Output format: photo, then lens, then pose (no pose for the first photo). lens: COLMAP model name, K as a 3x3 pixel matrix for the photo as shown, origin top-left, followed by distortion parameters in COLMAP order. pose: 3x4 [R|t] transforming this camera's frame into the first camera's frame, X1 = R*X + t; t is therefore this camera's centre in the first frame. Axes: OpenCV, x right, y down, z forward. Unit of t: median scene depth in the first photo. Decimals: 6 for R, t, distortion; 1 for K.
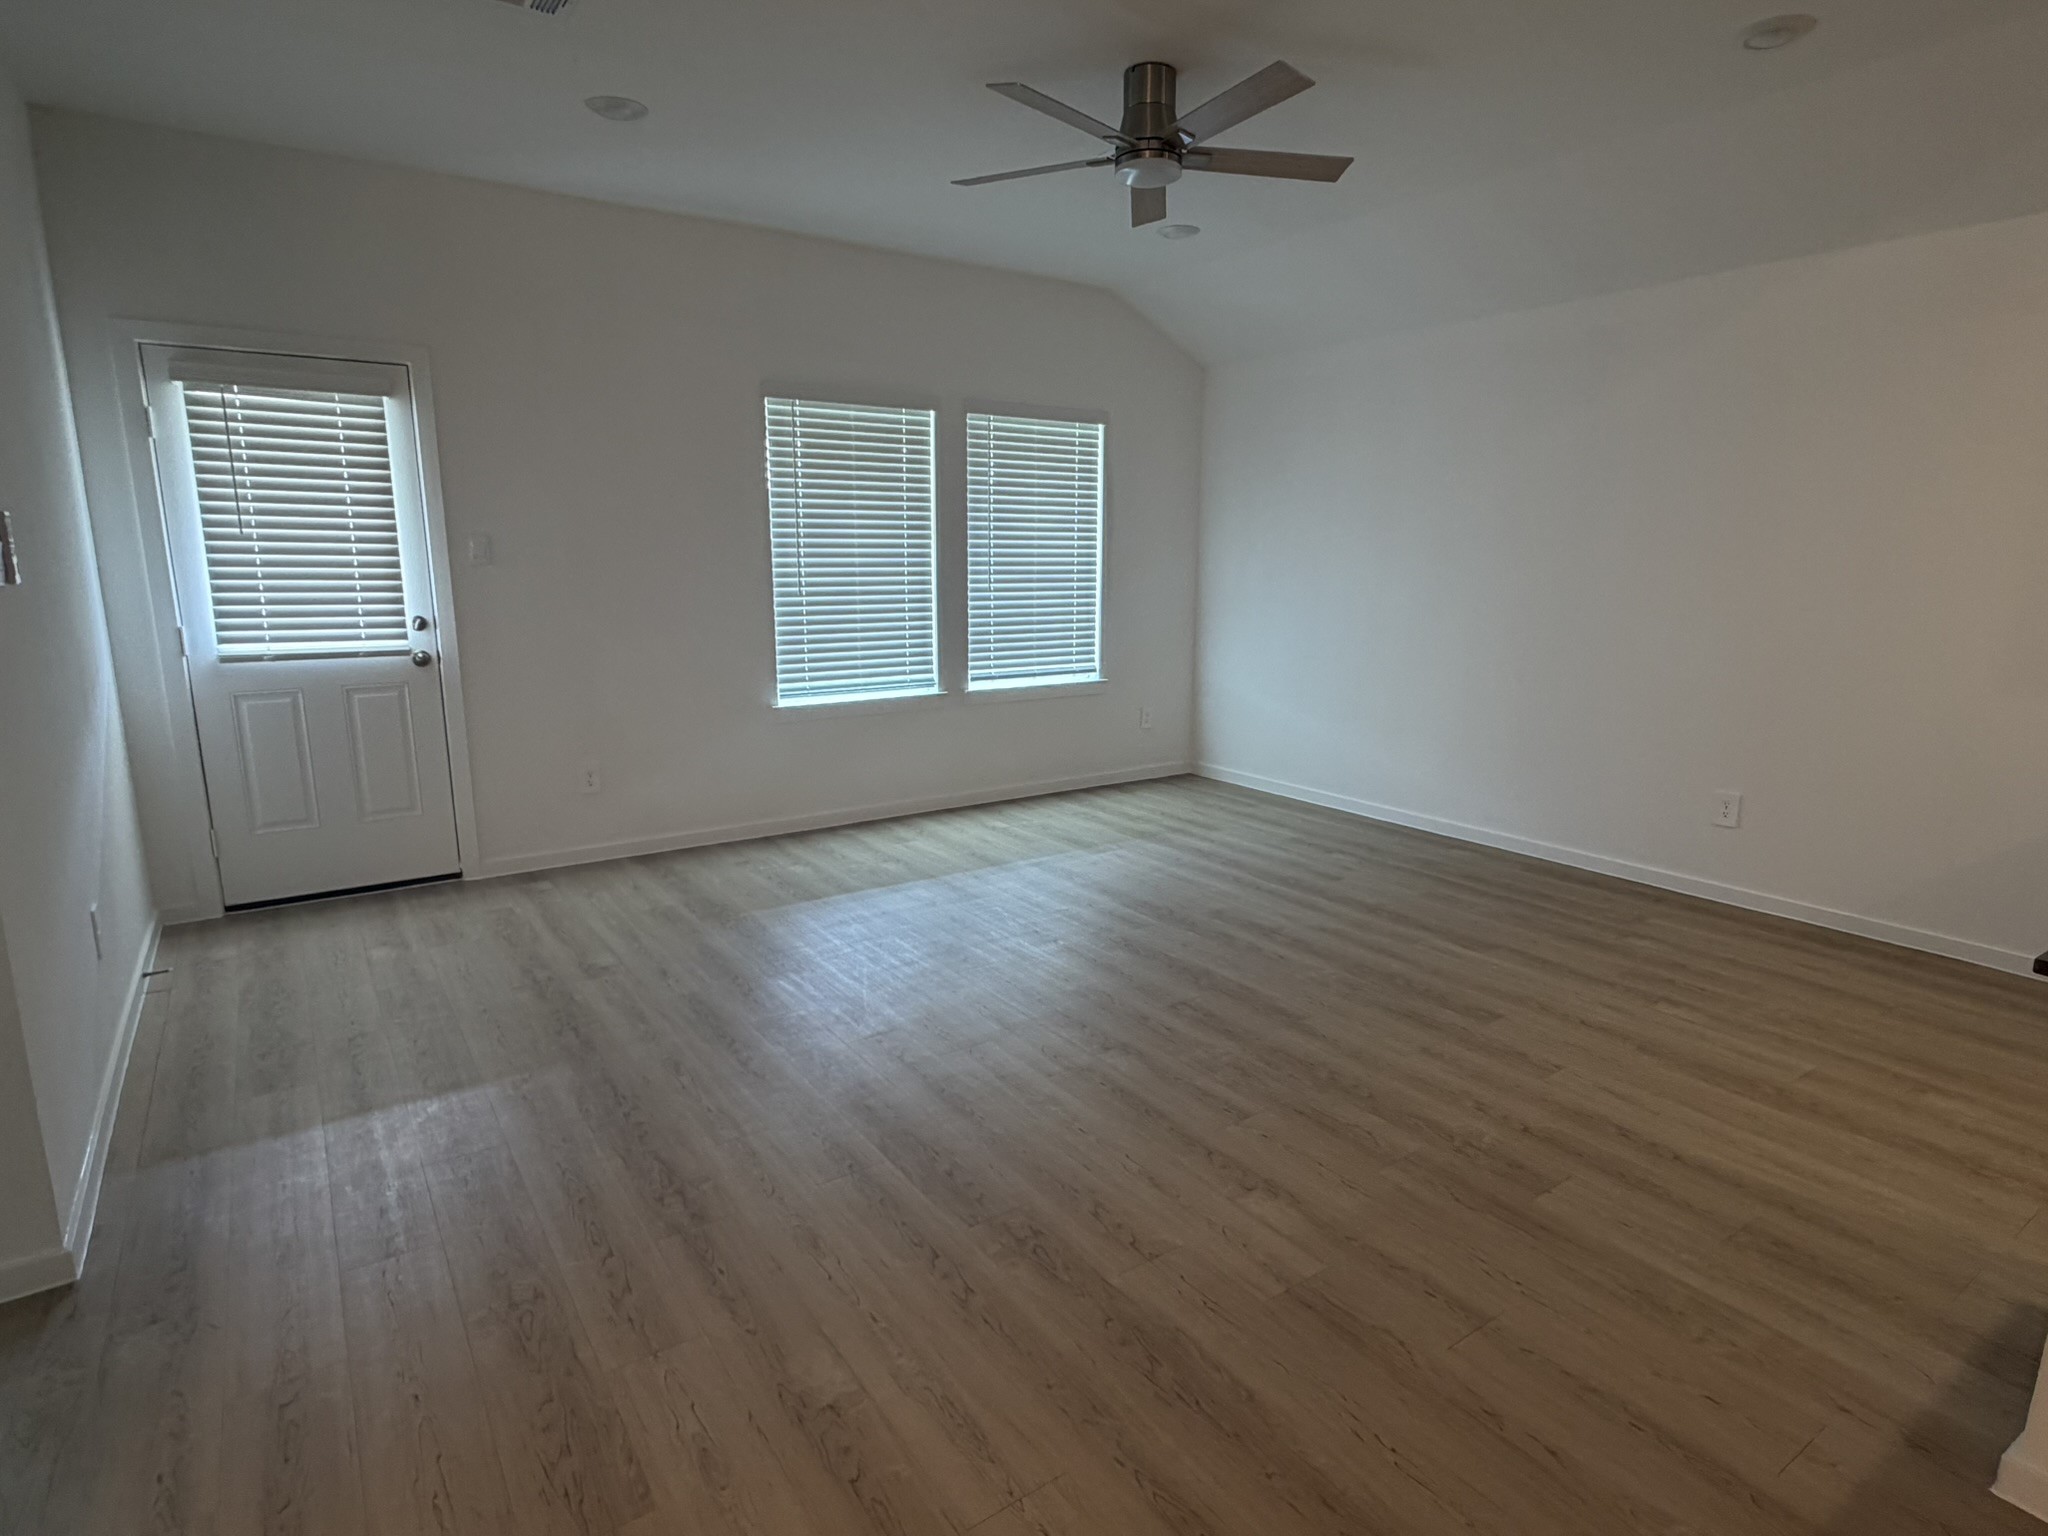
lens RADIAL K [[1092.3, 0, 1032.6], [0, 1092.3, 769.4], [0, 0, 1]] dist [0.000405, -0.000317]
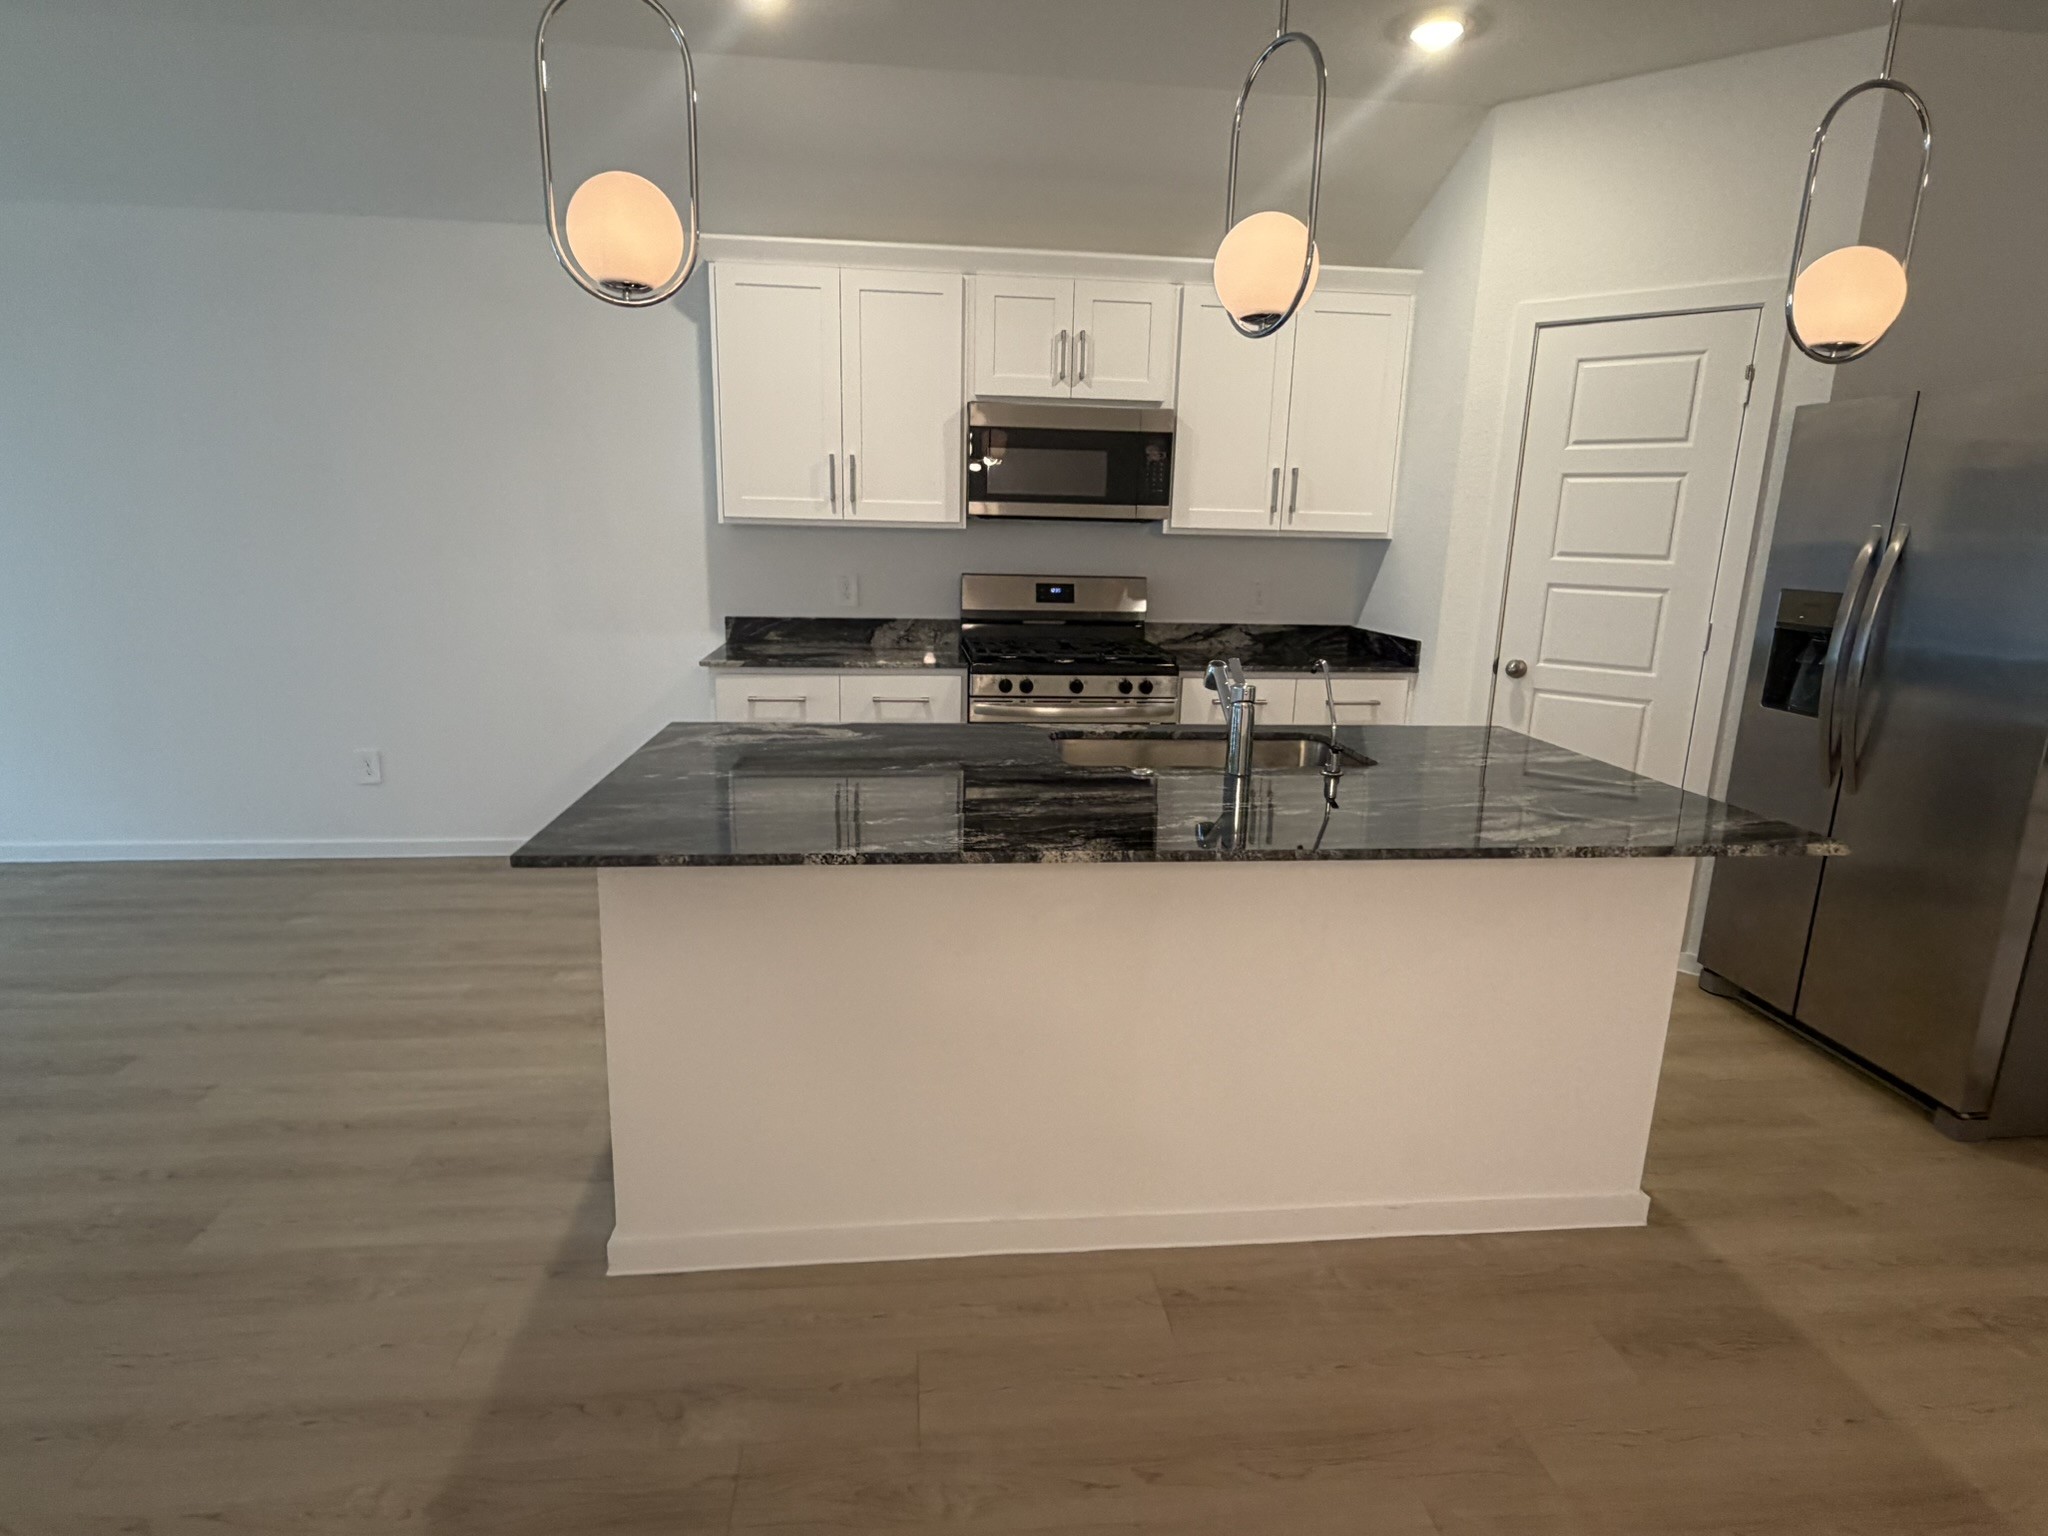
lens RADIAL K [[1092.3, 0, 1018.7], [0, 1092.3, 779.4], [0, 0, 1]] dist [0.000405, -0.000317]
pose [[0.477837, -0.193741, 0.856817, 0.065377], [0.155324, 0.978642, 0.134665, 0.006247], [-0.864607, 0.068736, 0.497724, -0.028608]]
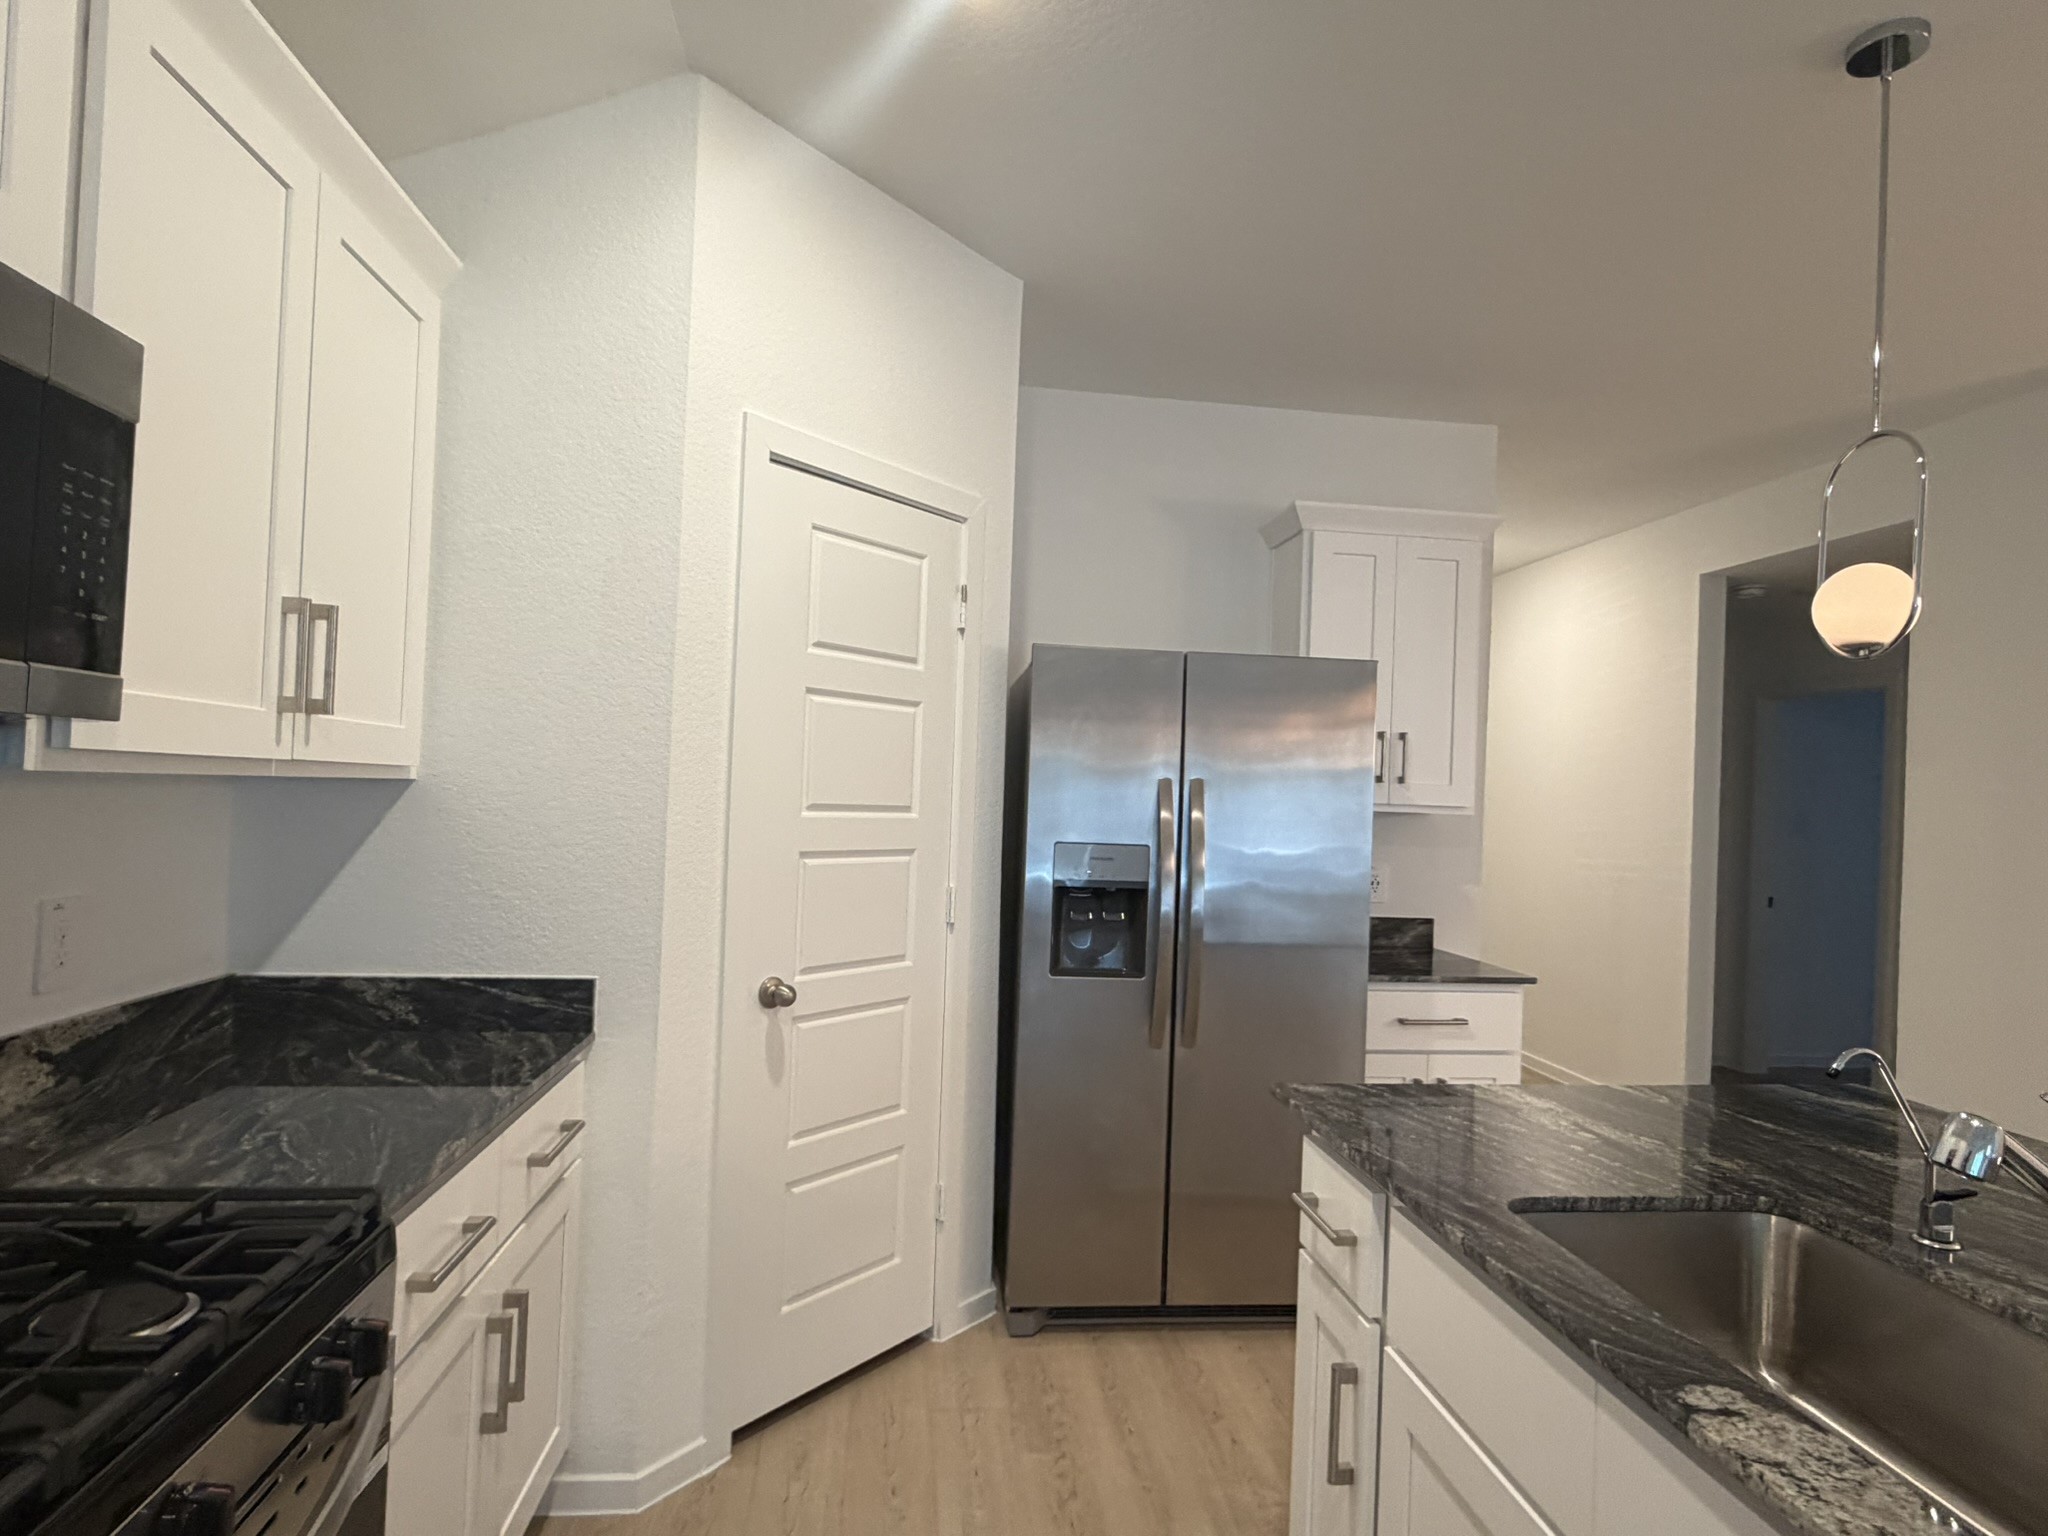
lens RADIAL K [[1092.3, 0, 1025.6], [0, 1092.3, 783.6], [0, 0, 1]] dist [0.000405, -0.000317]
pose [[-0.885425, -0.032723, 0.463629, 0.795048], [0.052756, 0.983996, 0.170201, -0.104284], [-0.461779, 0.175159, -0.869528, 0.542295]]
